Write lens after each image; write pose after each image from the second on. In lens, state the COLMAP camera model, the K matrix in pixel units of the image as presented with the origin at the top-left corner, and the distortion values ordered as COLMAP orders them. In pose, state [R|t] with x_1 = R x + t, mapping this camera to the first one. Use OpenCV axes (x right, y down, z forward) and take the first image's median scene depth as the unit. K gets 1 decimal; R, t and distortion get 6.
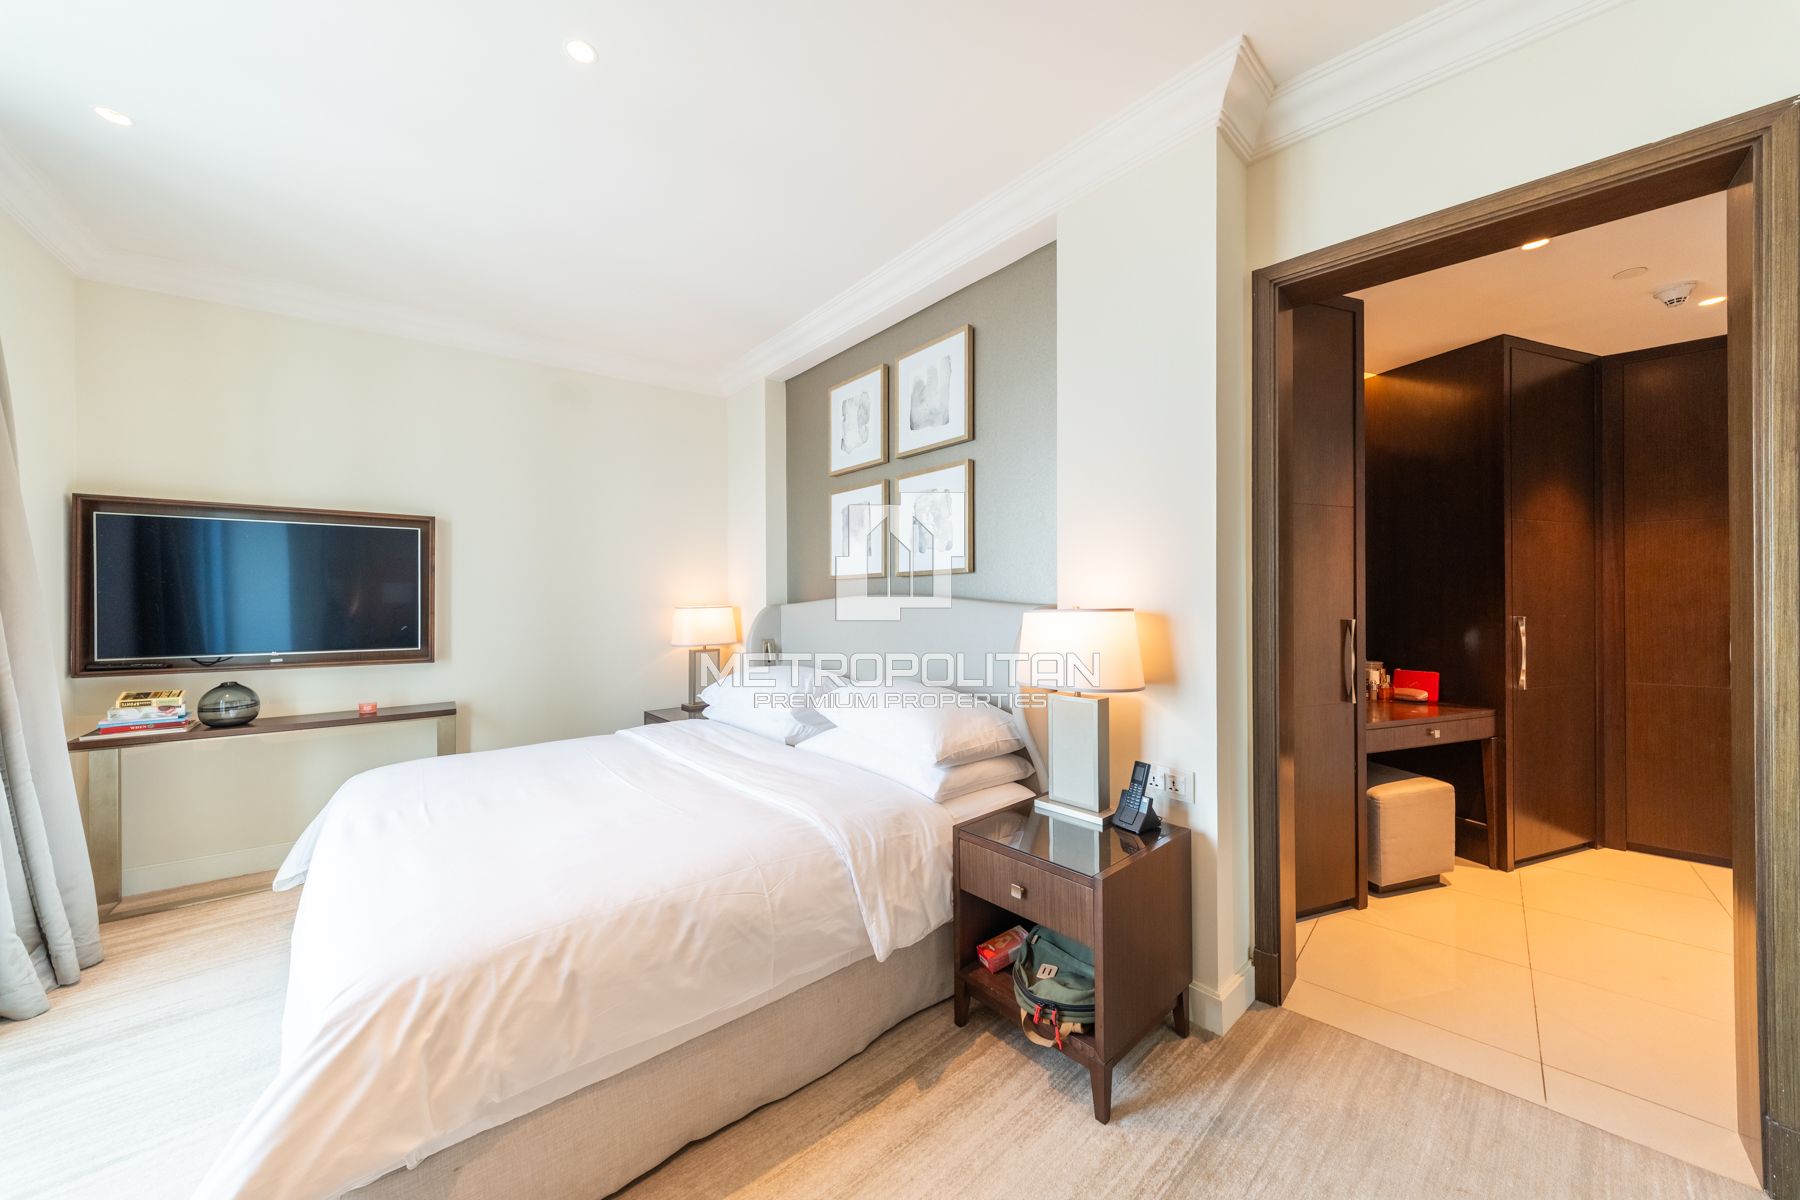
lens RADIAL K [[616.6, 0, 900.0], [0, 616.6, 600.0], [0, 0, 1]] dist [-0.000025, -0.004663]
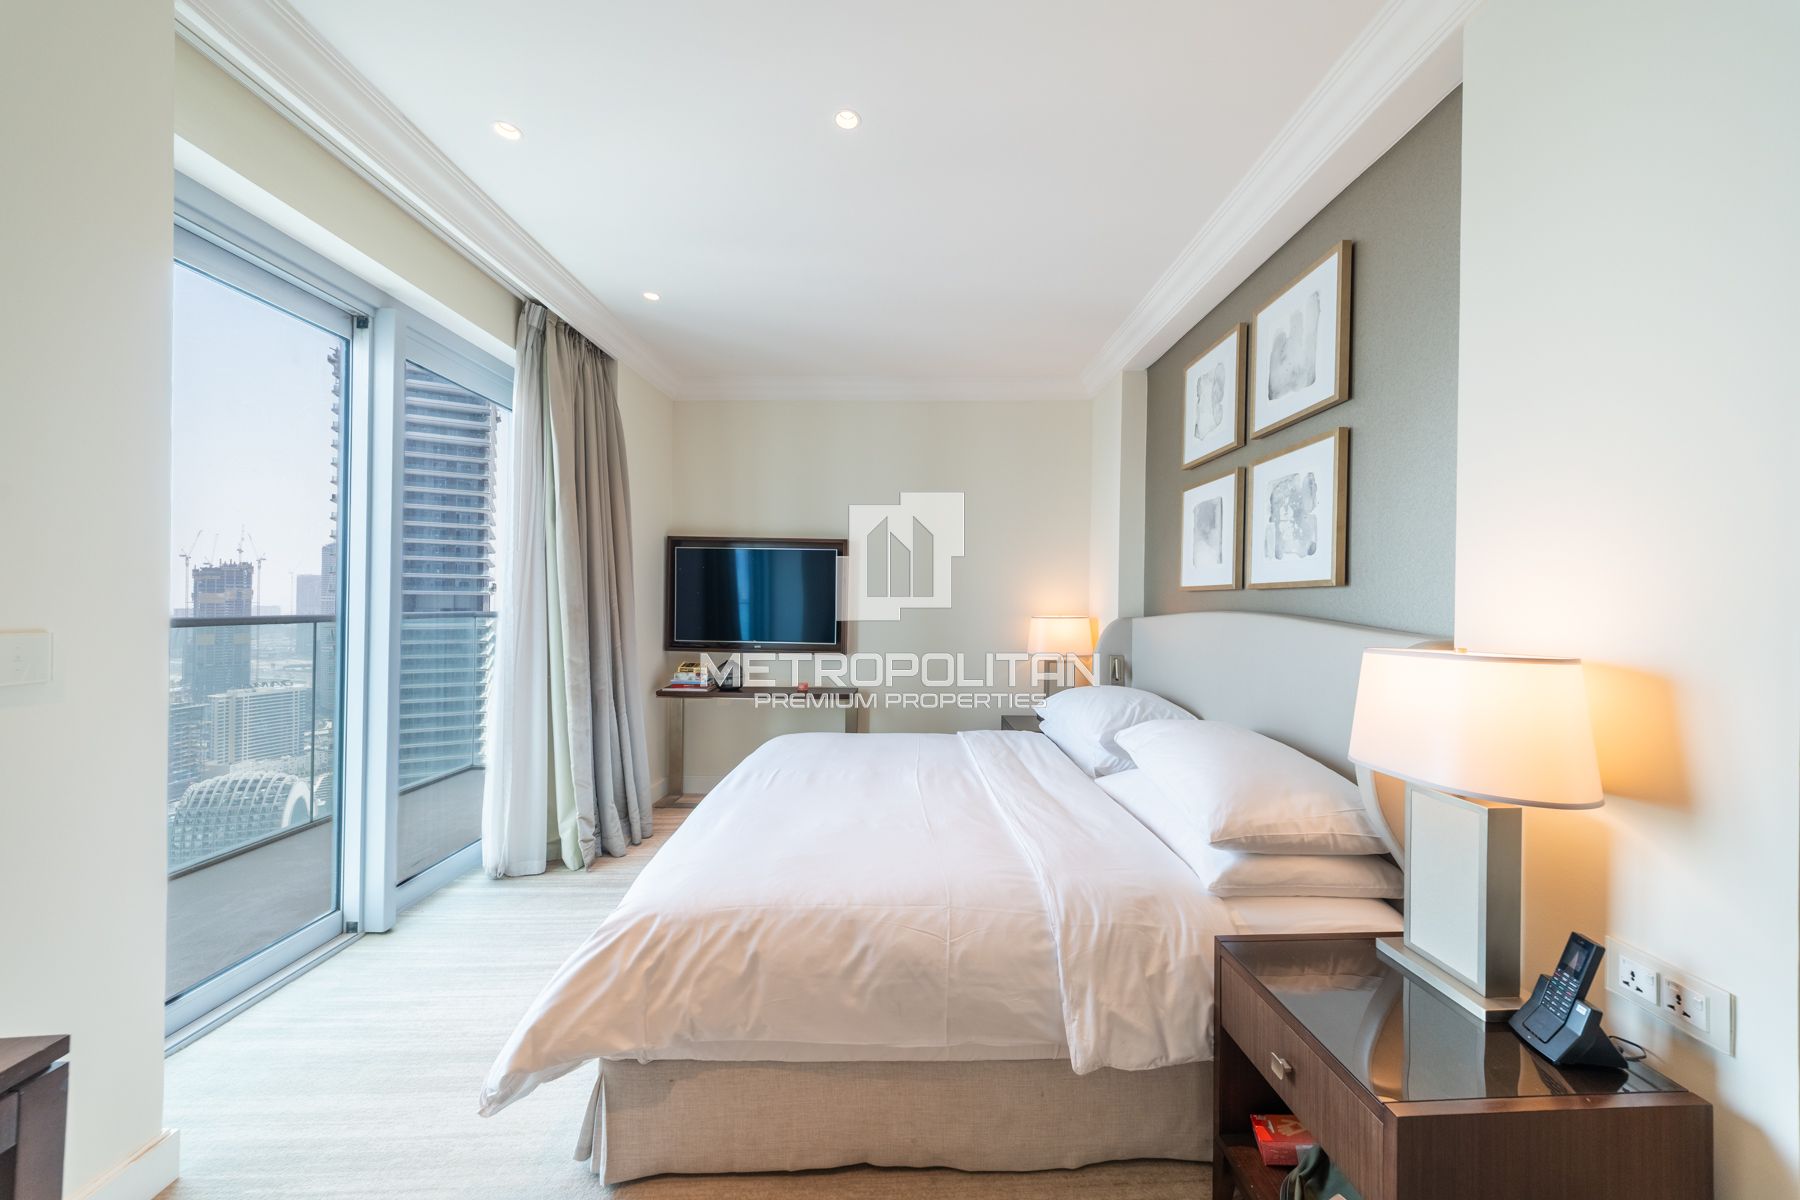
lens RADIAL K [[623.2, 0, 900.0], [0, 623.2, 600.0], [0, 0, 1]] dist [-0.002631, -0.000534]
pose [[0.785375, 0.014030, -0.618861, 0.243021], [-0.017692, 0.999843, 0.000215, -0.028721], [0.618767, 0.010781, 0.785500, 0.174569]]
